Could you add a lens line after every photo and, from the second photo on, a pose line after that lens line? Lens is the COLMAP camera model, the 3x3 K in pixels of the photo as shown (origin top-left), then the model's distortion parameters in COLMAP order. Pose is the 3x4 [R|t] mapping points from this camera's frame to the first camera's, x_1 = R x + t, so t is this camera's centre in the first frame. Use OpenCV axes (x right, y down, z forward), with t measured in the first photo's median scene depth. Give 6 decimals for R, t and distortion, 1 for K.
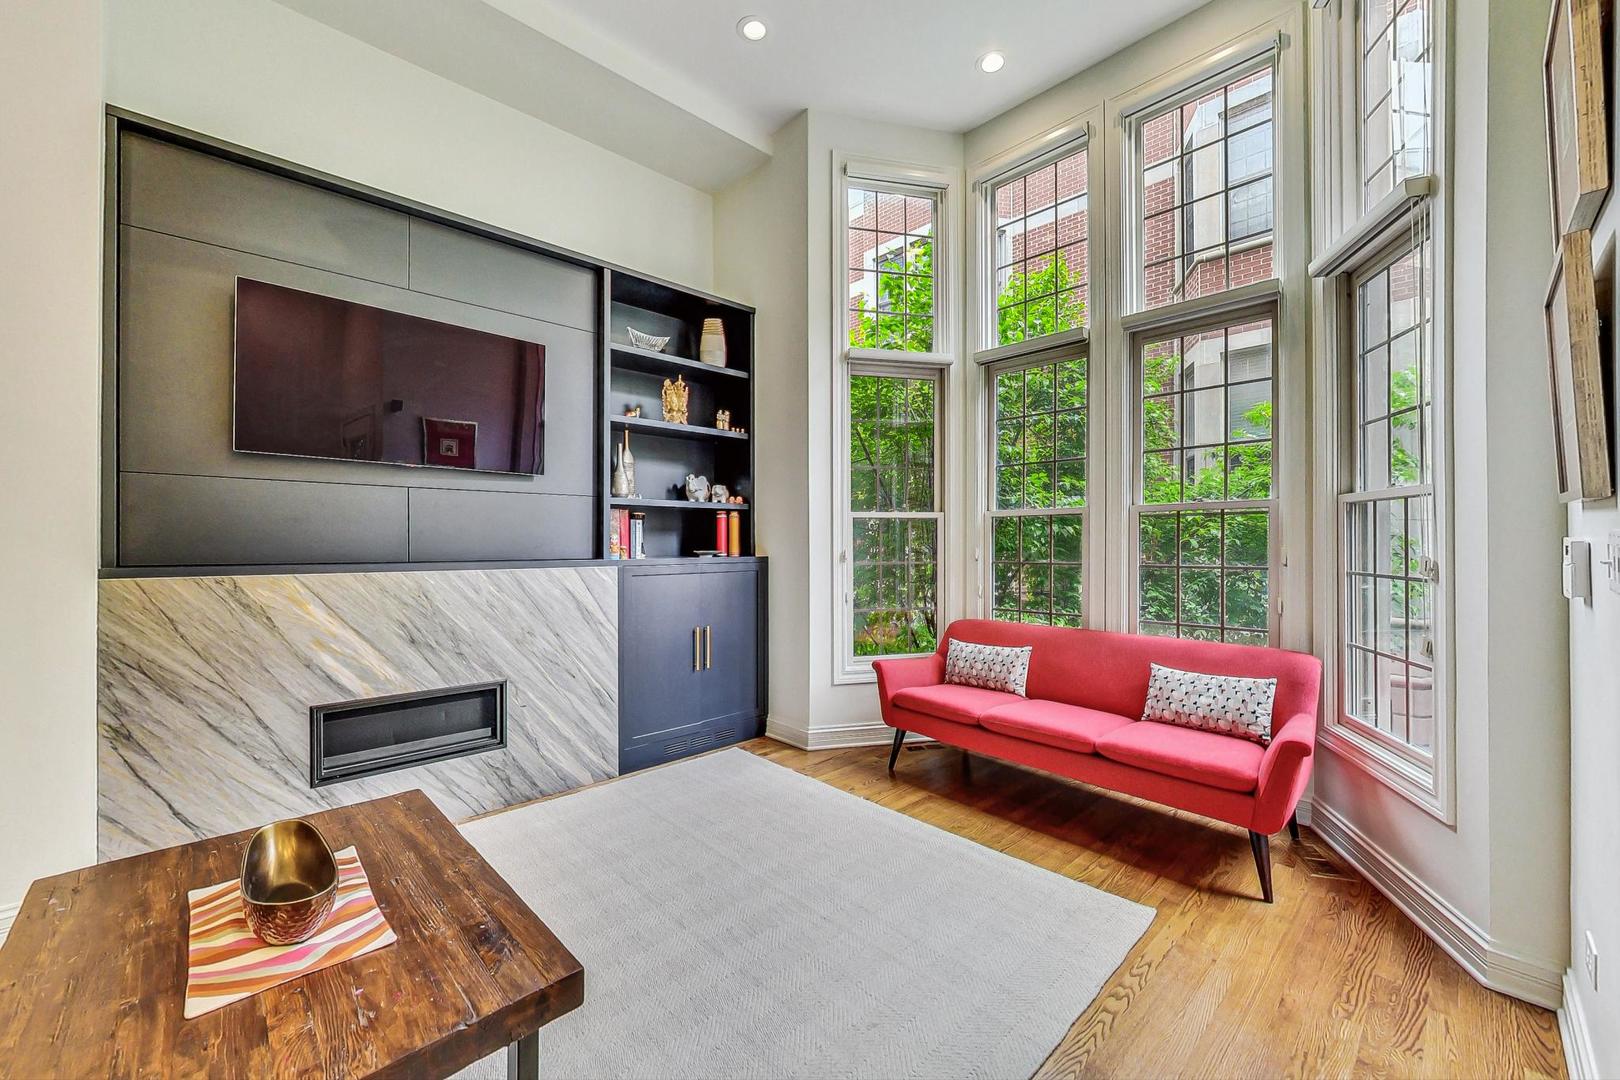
lens RADIAL K [[630.0, 0, 810.2], [0, 630.0, 541.3], [0, 0, 1]] dist [0.000711, -0.000169]
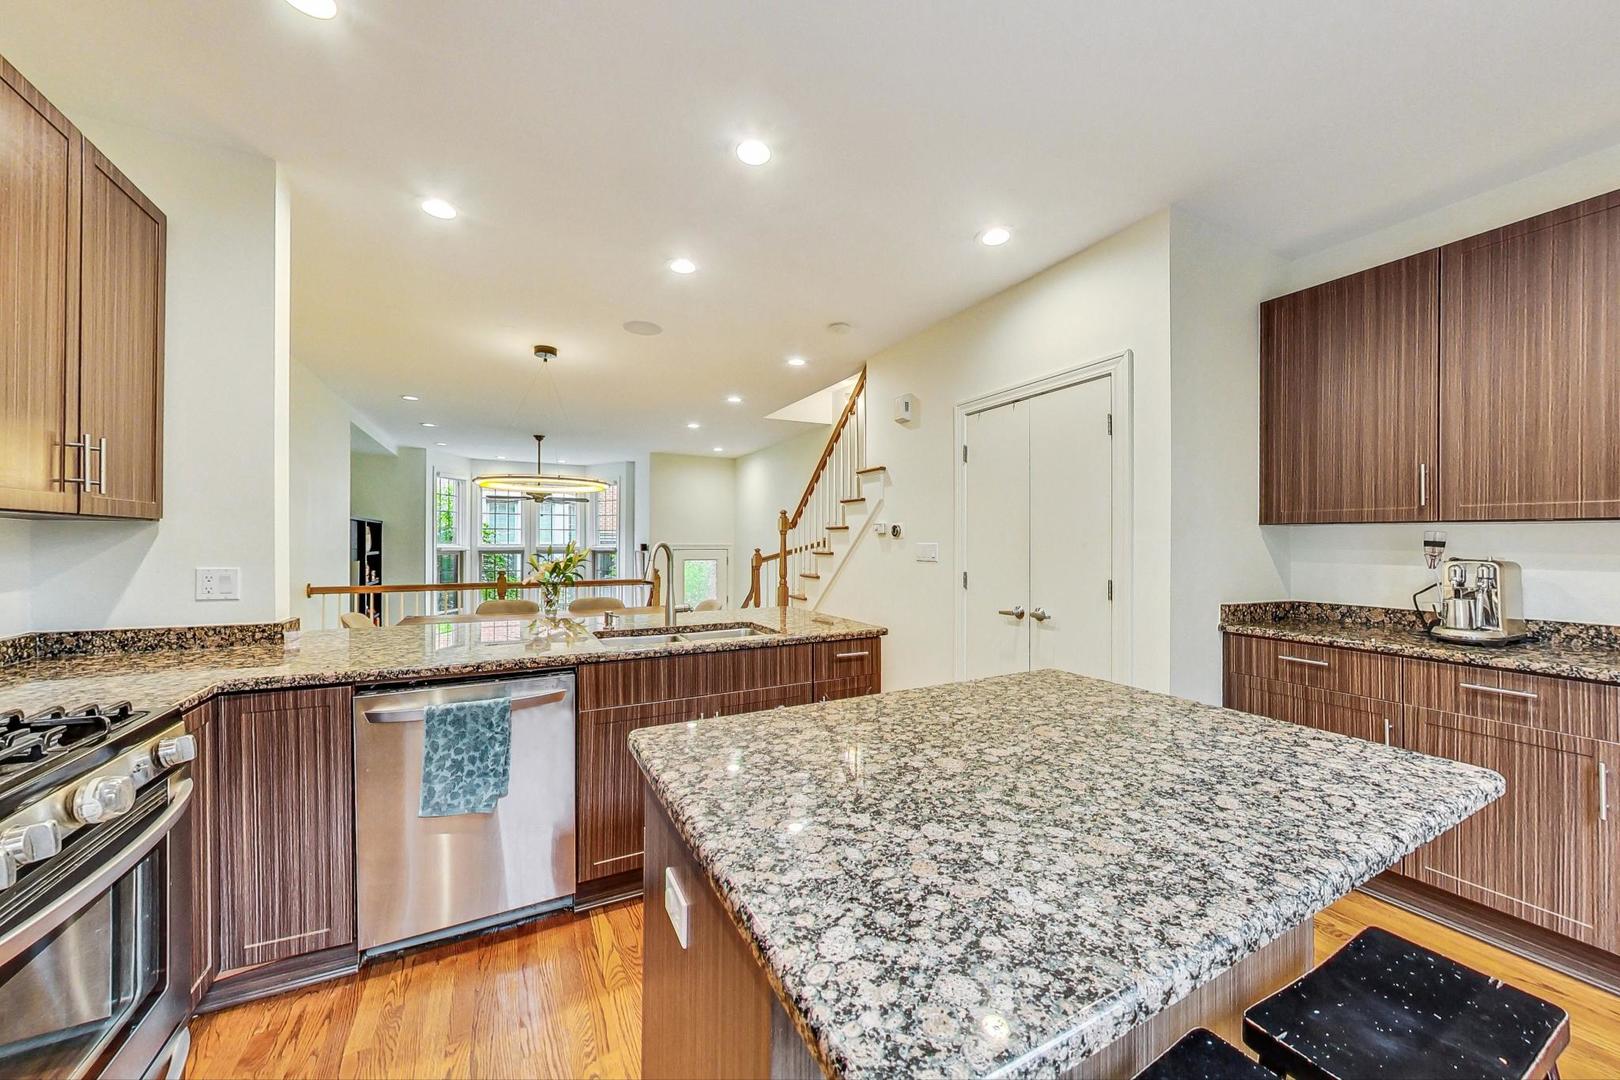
lens RADIAL K [[571.2, 0, 808.6], [0, 571.2, 543.2], [0, 0, 1]] dist [0.000729, 0.000333]
pose [[0.275305, 0.002752, 0.961353, -1.920216], [-0.006016, 0.999981, -0.001140, -0.368198], [-0.961338, -0.005469, 0.275317, -1.152750]]
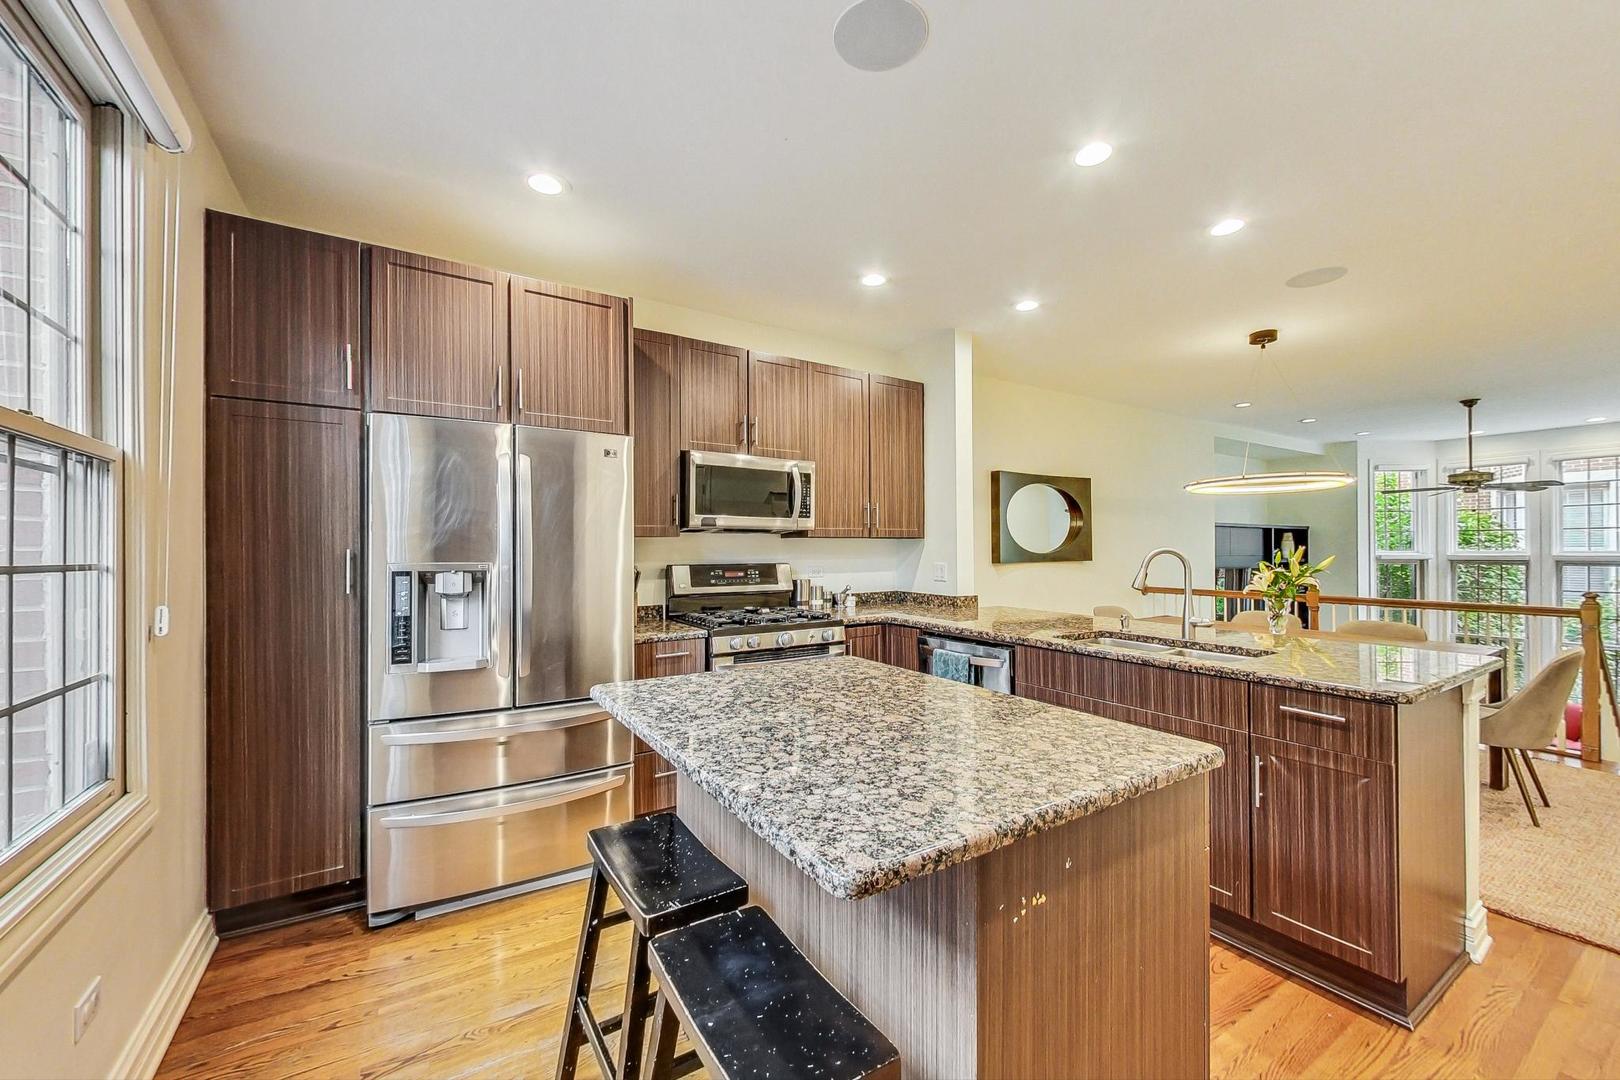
lens RADIAL K [[630.0, 0, 810.1], [0, 630.0, 547.1], [0, 0, 1]] dist [0.000711, -0.000169]
pose [[0.979734, 0.001635, -0.200295, -1.538979], [-0.001486, 0.999998, 0.000894, -0.370584], [0.200296, -0.000578, 0.979735, -1.599875]]
